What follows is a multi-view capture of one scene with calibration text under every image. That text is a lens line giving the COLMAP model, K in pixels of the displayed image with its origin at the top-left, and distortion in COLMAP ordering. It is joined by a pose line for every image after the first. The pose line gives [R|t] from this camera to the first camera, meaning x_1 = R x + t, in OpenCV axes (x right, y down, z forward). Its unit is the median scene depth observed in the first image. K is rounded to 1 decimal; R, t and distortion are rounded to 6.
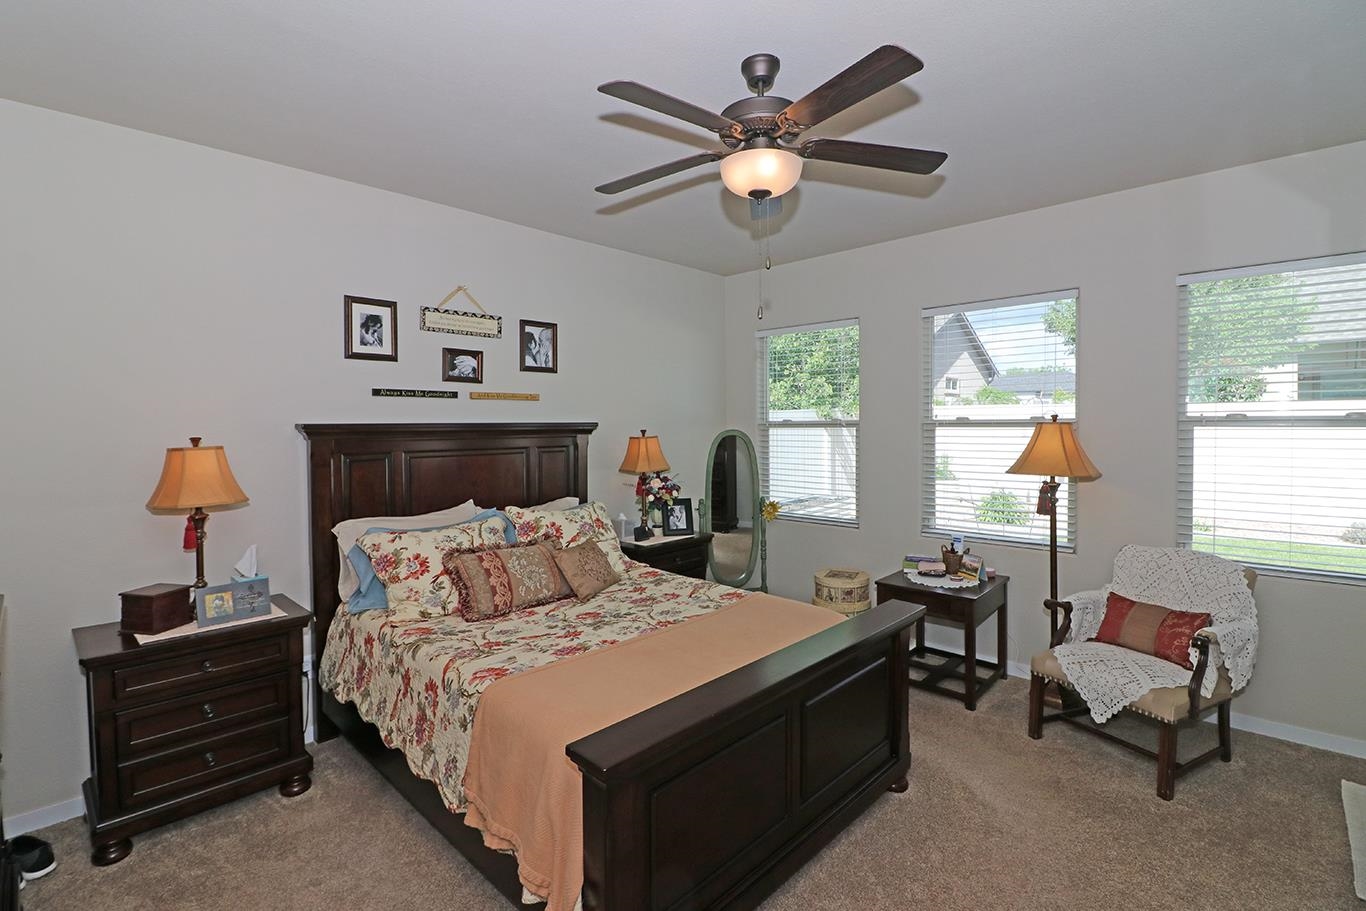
lens RADIAL K [[679.4, 0, 684.9], [0, 679.4, 425.6], [0, 0, 1]] dist [0.002370, 0.000061]
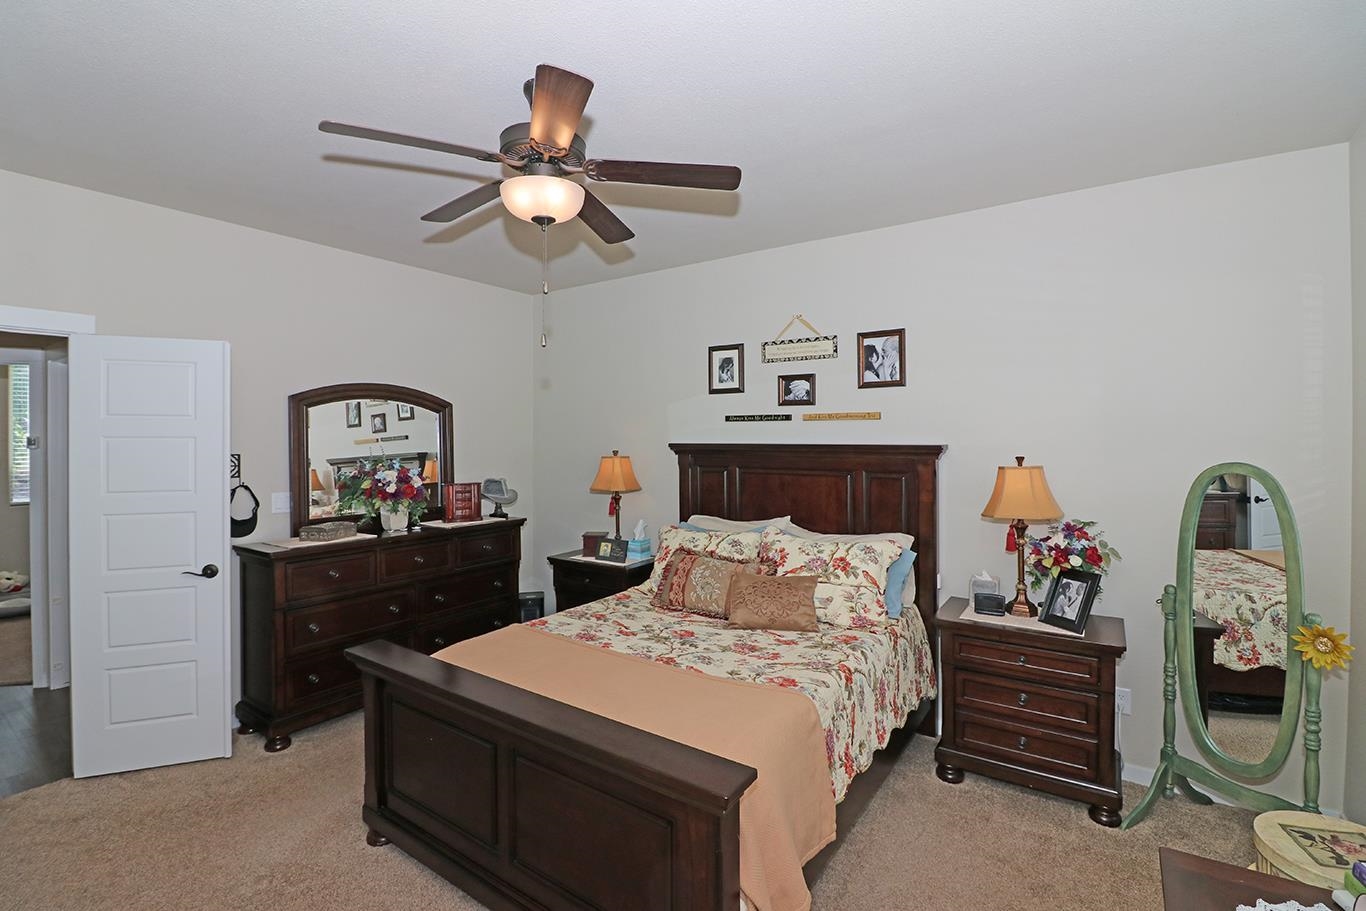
lens RADIAL K [[641.3, 0, 683.3], [0, 641.3, 440.2], [0, 0, 1]] dist [-0.000216, -0.009150]
pose [[0.106784, -0.001542, -0.994281, 0.659051], [-0.012493, 0.999918, -0.002892, -0.004363], [0.994204, 0.012731, 0.106756, 0.727466]]
